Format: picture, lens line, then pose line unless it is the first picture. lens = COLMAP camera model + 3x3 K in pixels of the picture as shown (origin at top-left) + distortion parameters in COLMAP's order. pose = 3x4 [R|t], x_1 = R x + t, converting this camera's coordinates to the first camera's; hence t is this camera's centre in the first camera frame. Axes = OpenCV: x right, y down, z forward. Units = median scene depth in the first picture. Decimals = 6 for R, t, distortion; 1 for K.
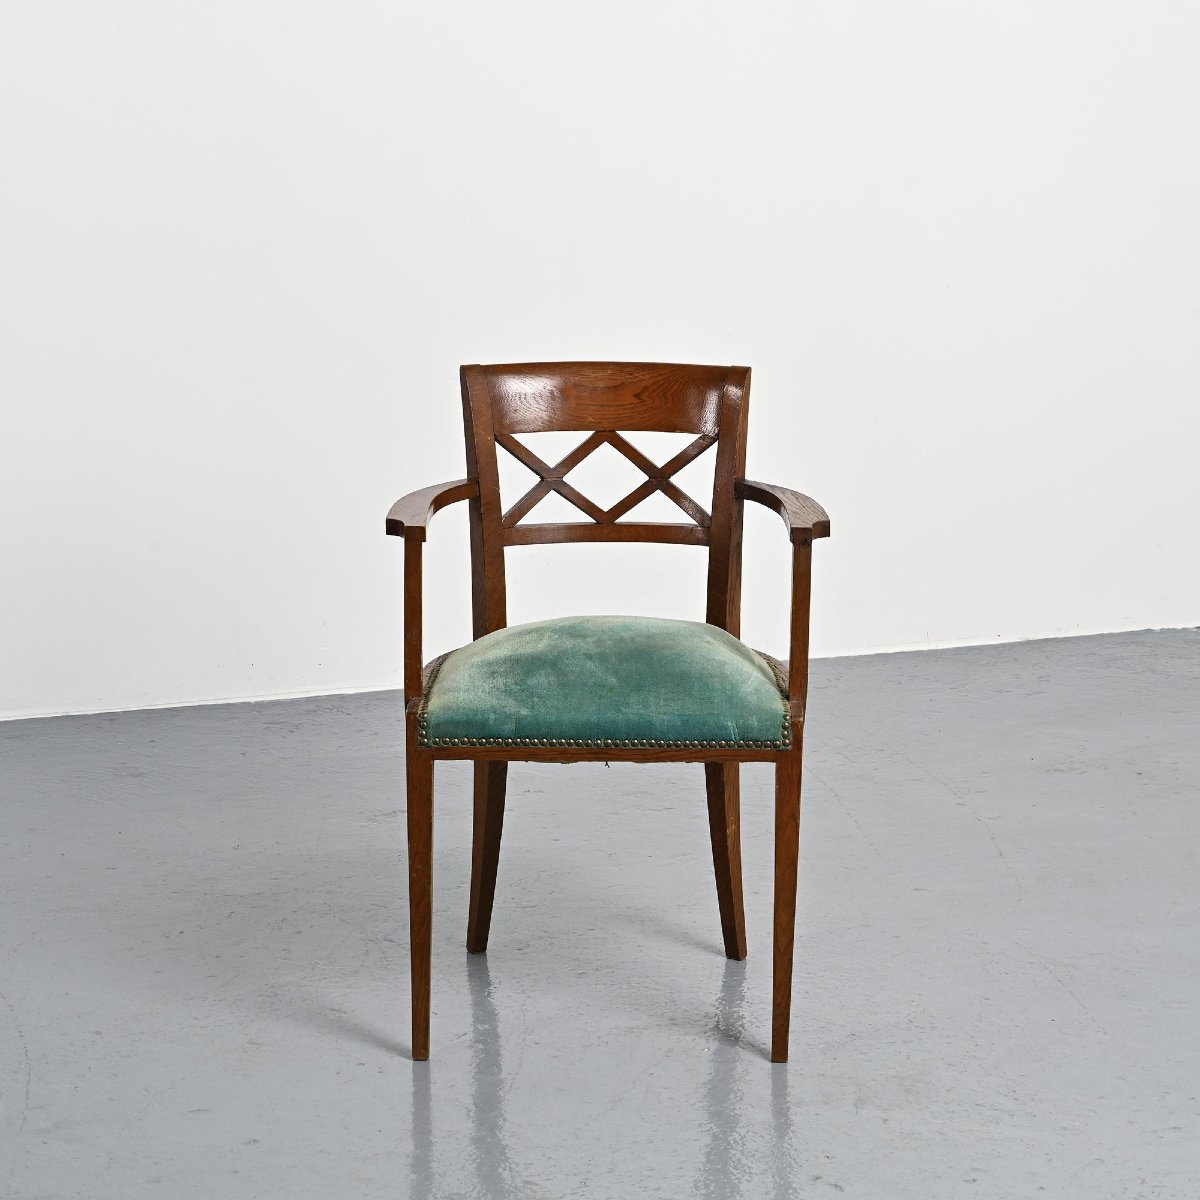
lens RADIAL K [[3430.6, 0, 612.7], [0, 3430.6, 598.5], [0, 0, 1]] dist [0.020348, 0.000000]
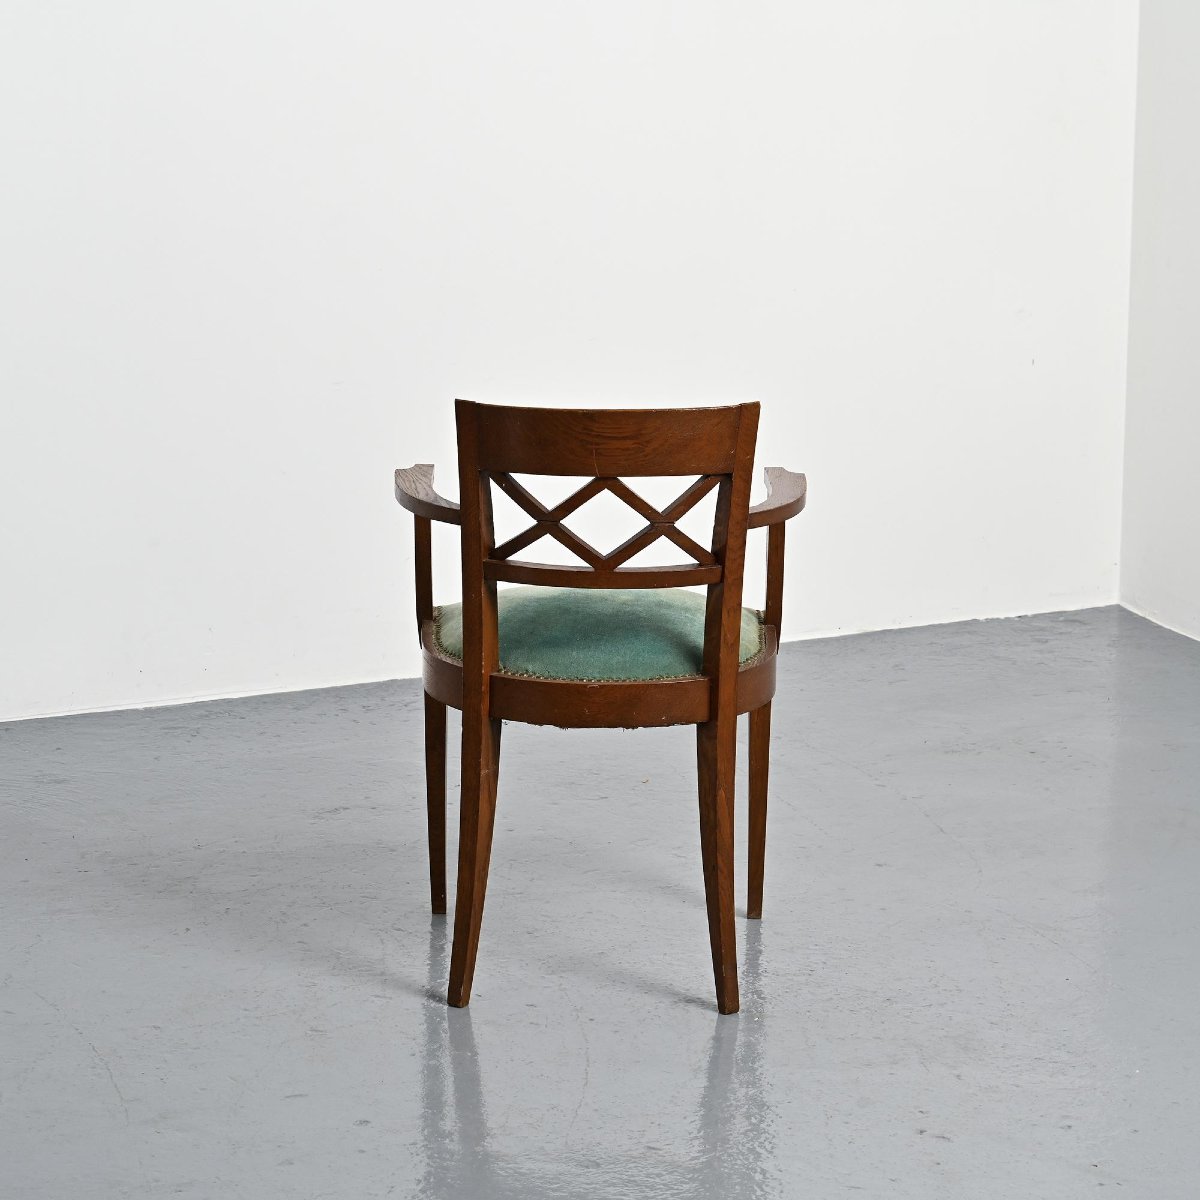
lens RADIAL K [[3430.6, 0, 603.0], [0, 3430.6, 601.3], [0, 0, 1]] dist [0.020348, 0.000000]
pose [[0.987665, -0.021011, 0.155169, -0.141574], [0.022259, 0.999732, -0.006309, 0.009206], [-0.154995, 0.009685, 0.987868, -0.010505]]
